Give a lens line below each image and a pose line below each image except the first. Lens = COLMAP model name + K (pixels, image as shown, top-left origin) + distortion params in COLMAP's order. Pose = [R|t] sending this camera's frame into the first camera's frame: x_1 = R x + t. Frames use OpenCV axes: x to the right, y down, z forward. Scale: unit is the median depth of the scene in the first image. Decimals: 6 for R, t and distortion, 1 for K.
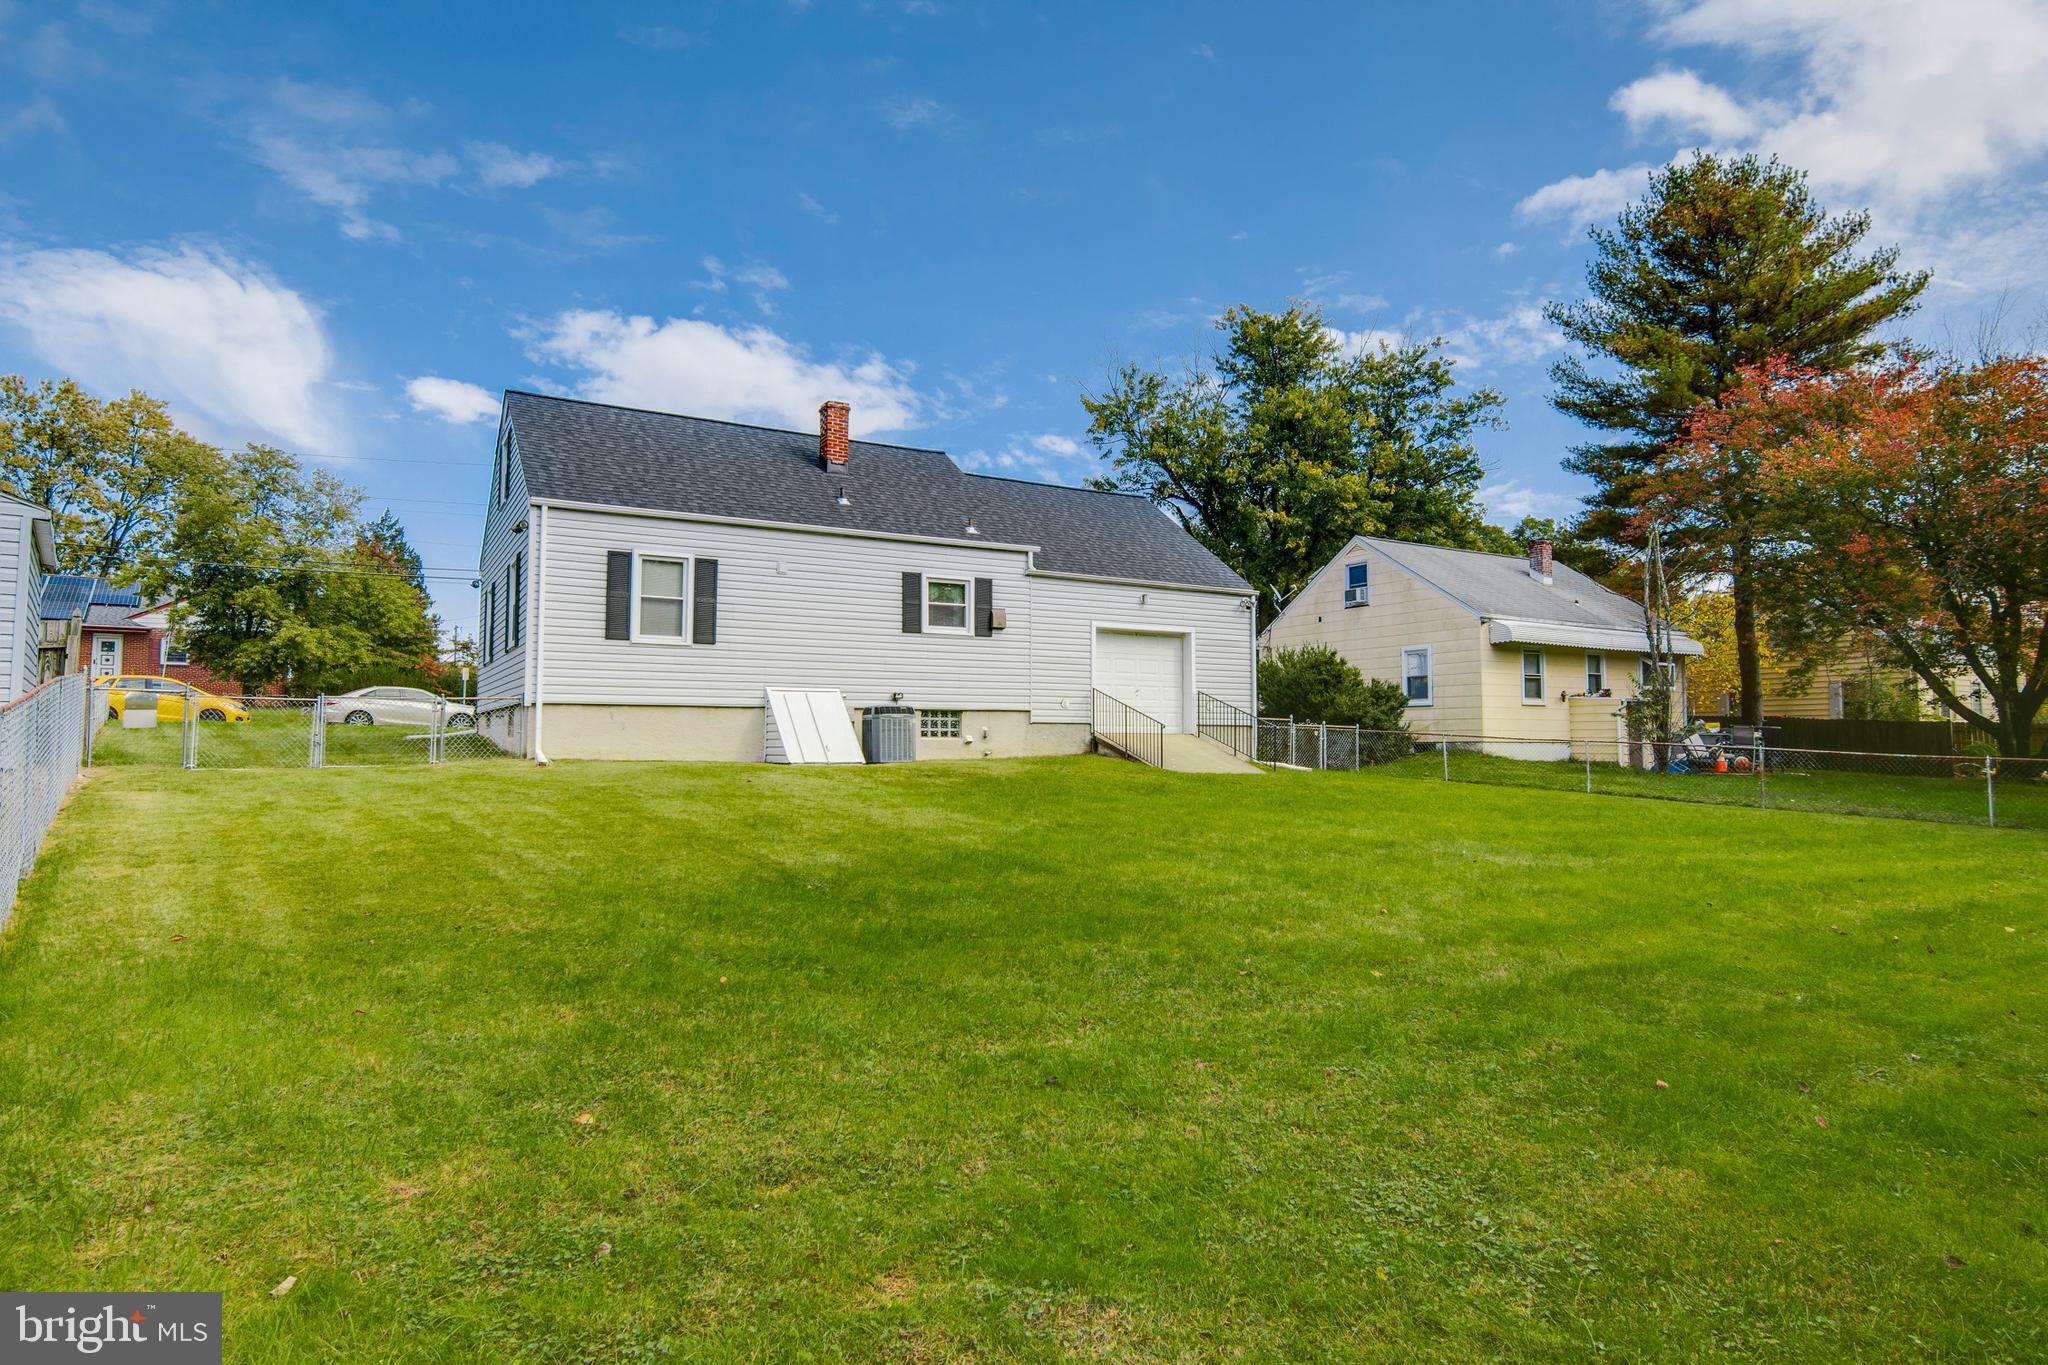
lens RADIAL K [[1093.6, 0, 1048.7], [0, 1093.6, 676.6], [0, 0, 1]] dist [0.022910, -0.013356]
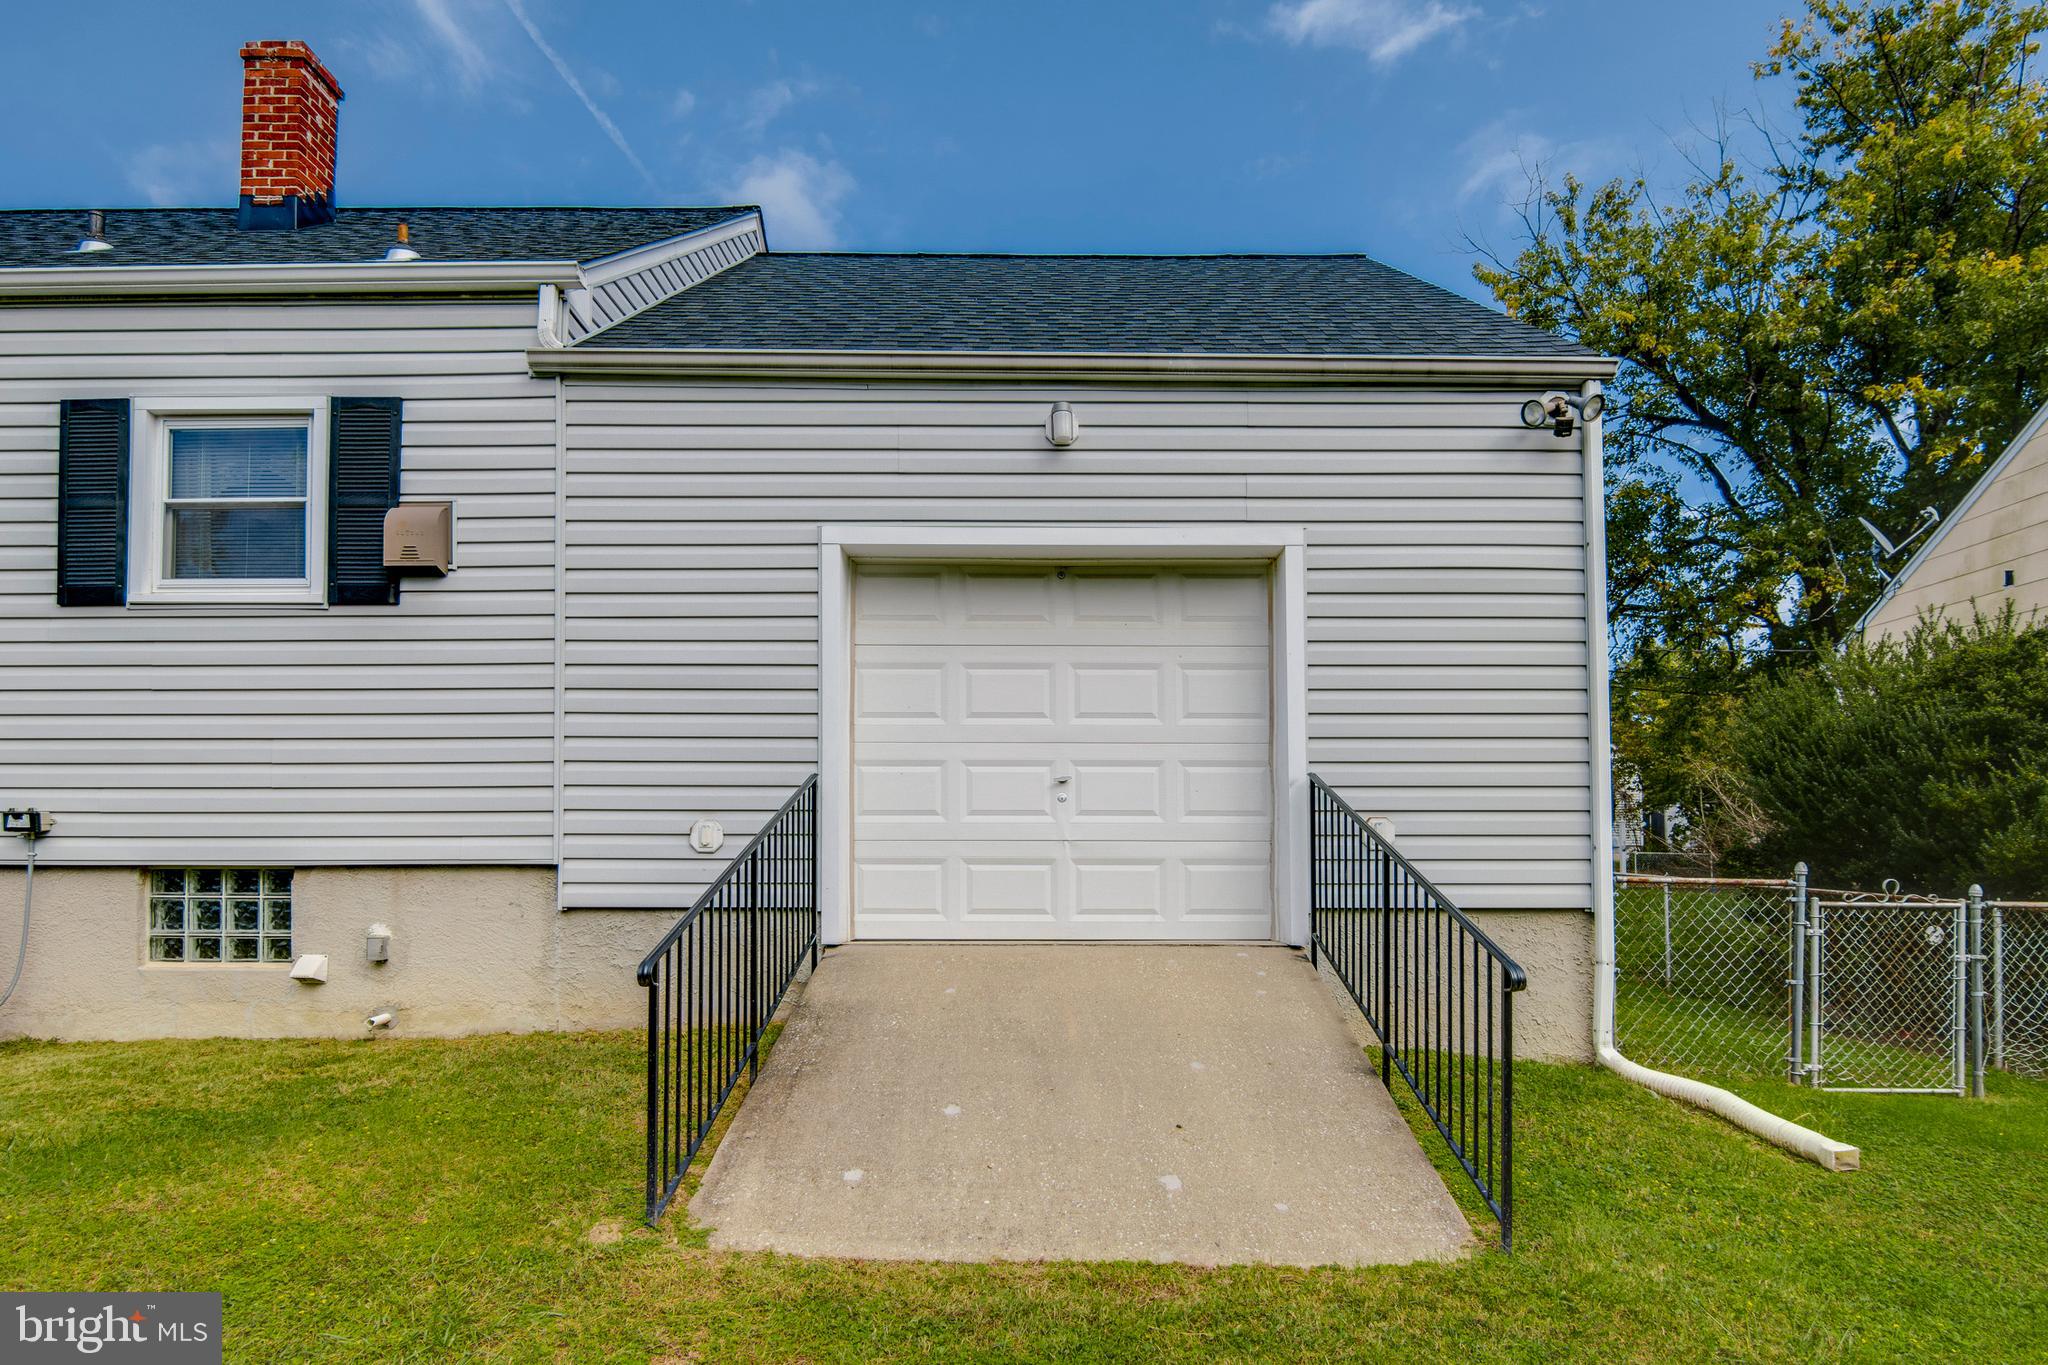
lens RADIAL K [[1135.6, 0, 1024.8], [0, 1135.6, 815.6], [0, 0, 1]] dist [-0.004392, -0.002171]
pose [[0.875147, -0.018321, -0.483510, 0.203449], [0.030329, 0.999395, 0.017026, 0.015917], [0.482906, -0.029565, 0.875173, 0.733209]]
